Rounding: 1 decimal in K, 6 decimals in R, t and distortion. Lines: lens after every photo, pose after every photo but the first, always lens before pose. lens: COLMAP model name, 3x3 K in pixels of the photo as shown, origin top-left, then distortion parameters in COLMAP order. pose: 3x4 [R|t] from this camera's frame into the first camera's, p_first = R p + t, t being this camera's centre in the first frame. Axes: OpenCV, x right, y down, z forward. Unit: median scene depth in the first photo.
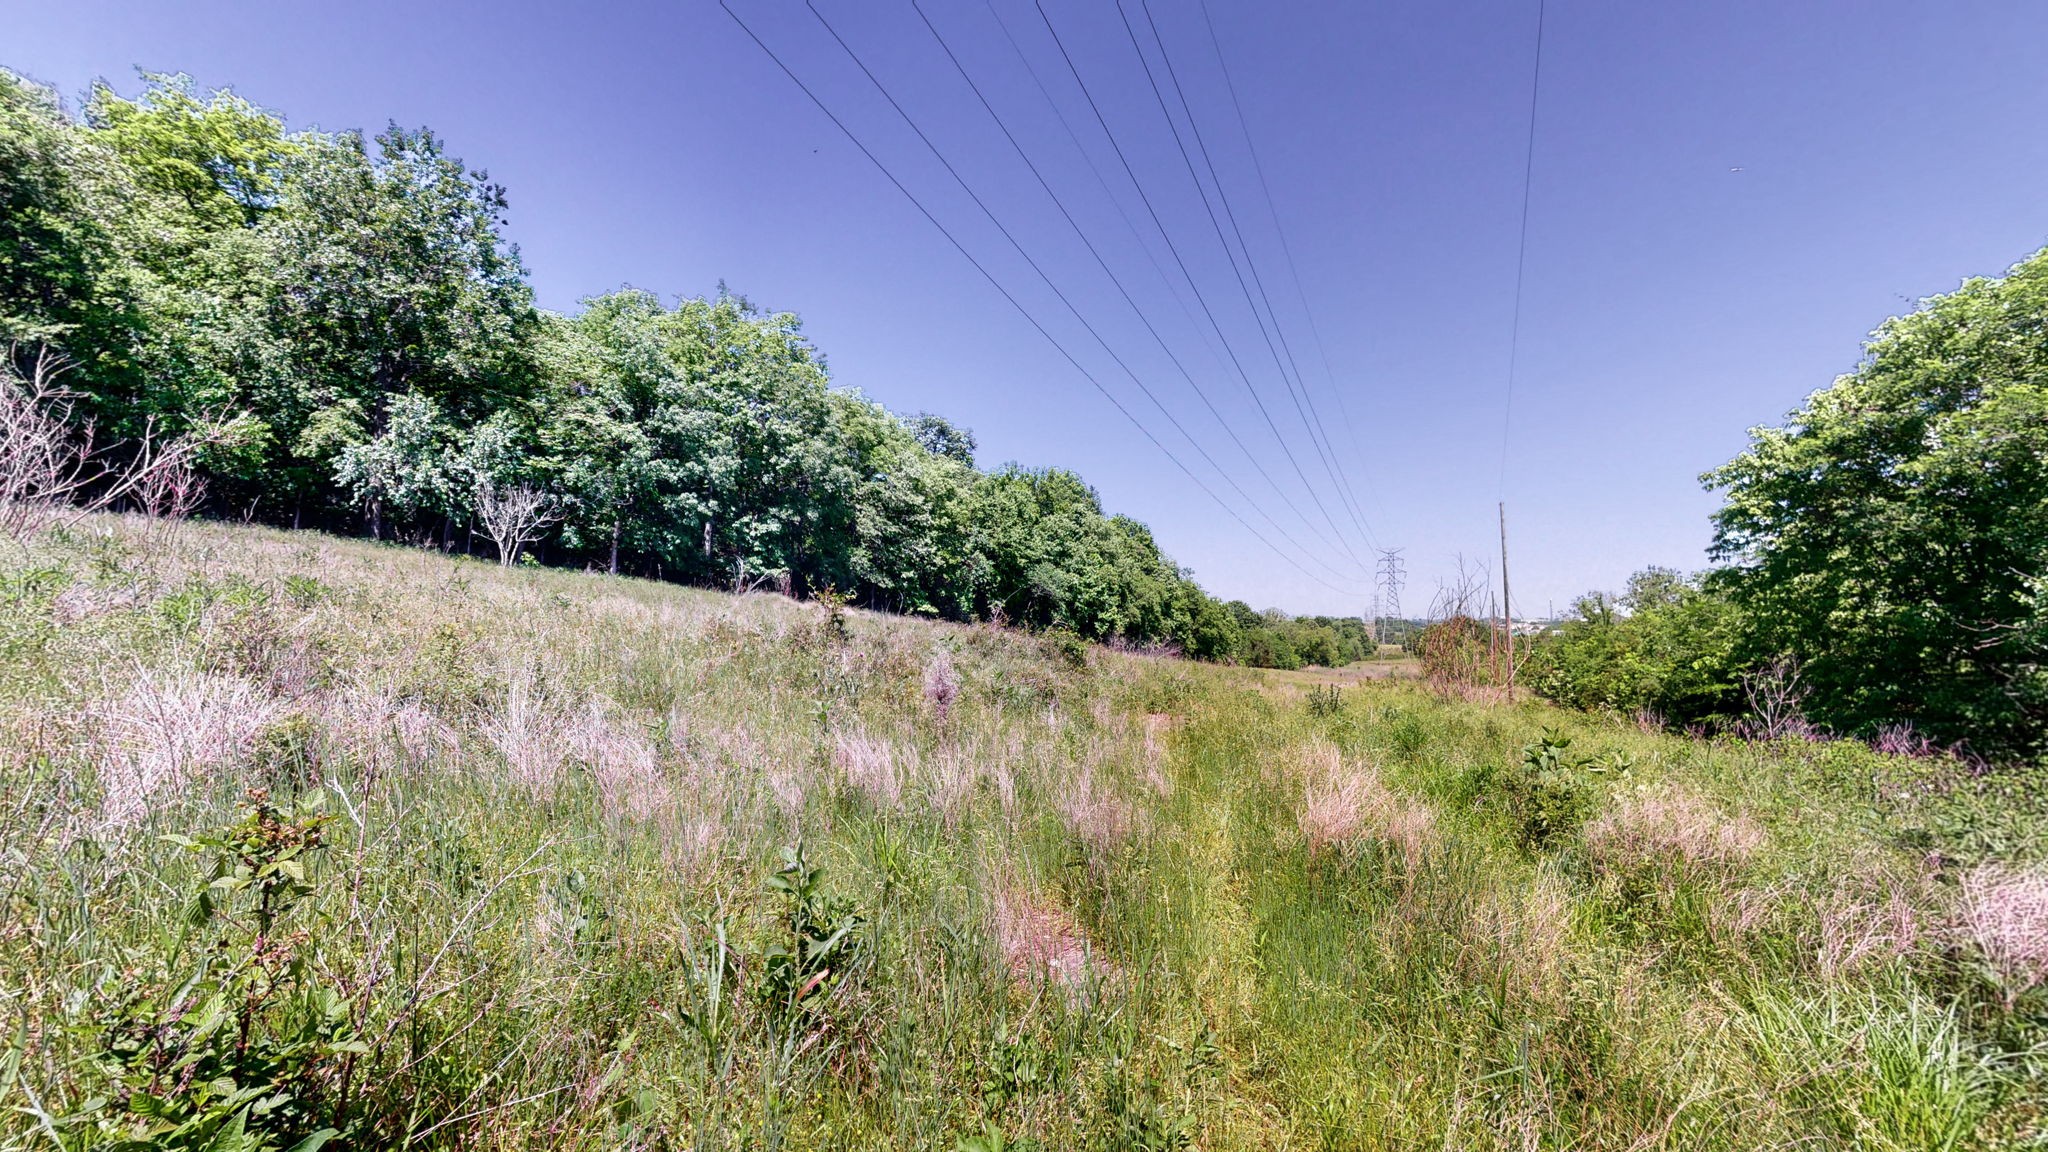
lens RADIAL K [[1626.6, 0, 1024.0], [0, 1626.6, 576.0], [0, 0, 1]] dist [0.008417, 0.003384]
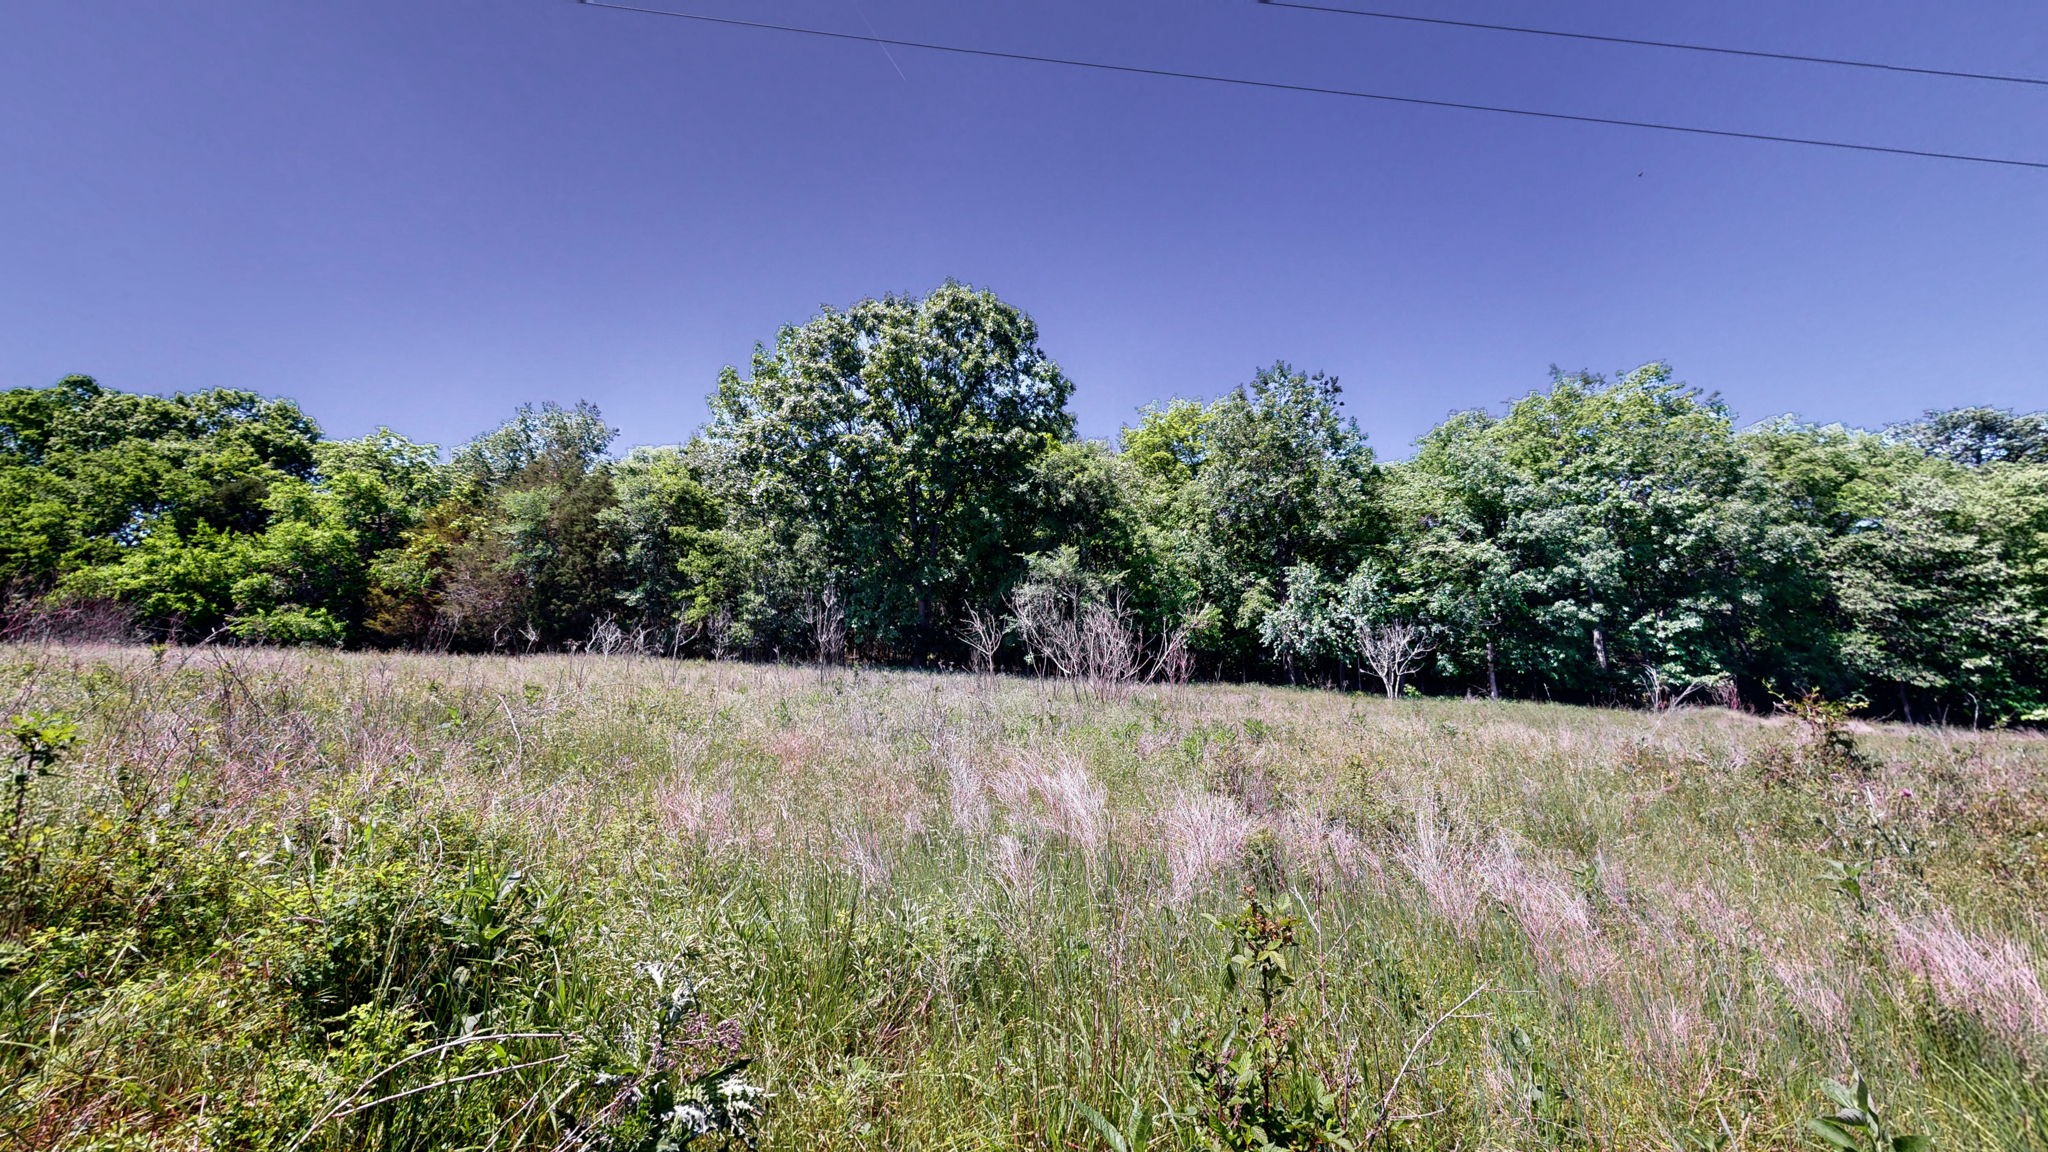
lens RADIAL K [[1626.6, 0, 1024.0], [0, 1626.6, 576.0], [0, 0, 1]] dist [0.008417, 0.003384]
pose [[-0.206232, -0.248546, -0.946411, 0.735652], [-0.098570, 0.967560, -0.232621, 0.180826], [0.973526, 0.045314, -0.224041, 0.950837]]
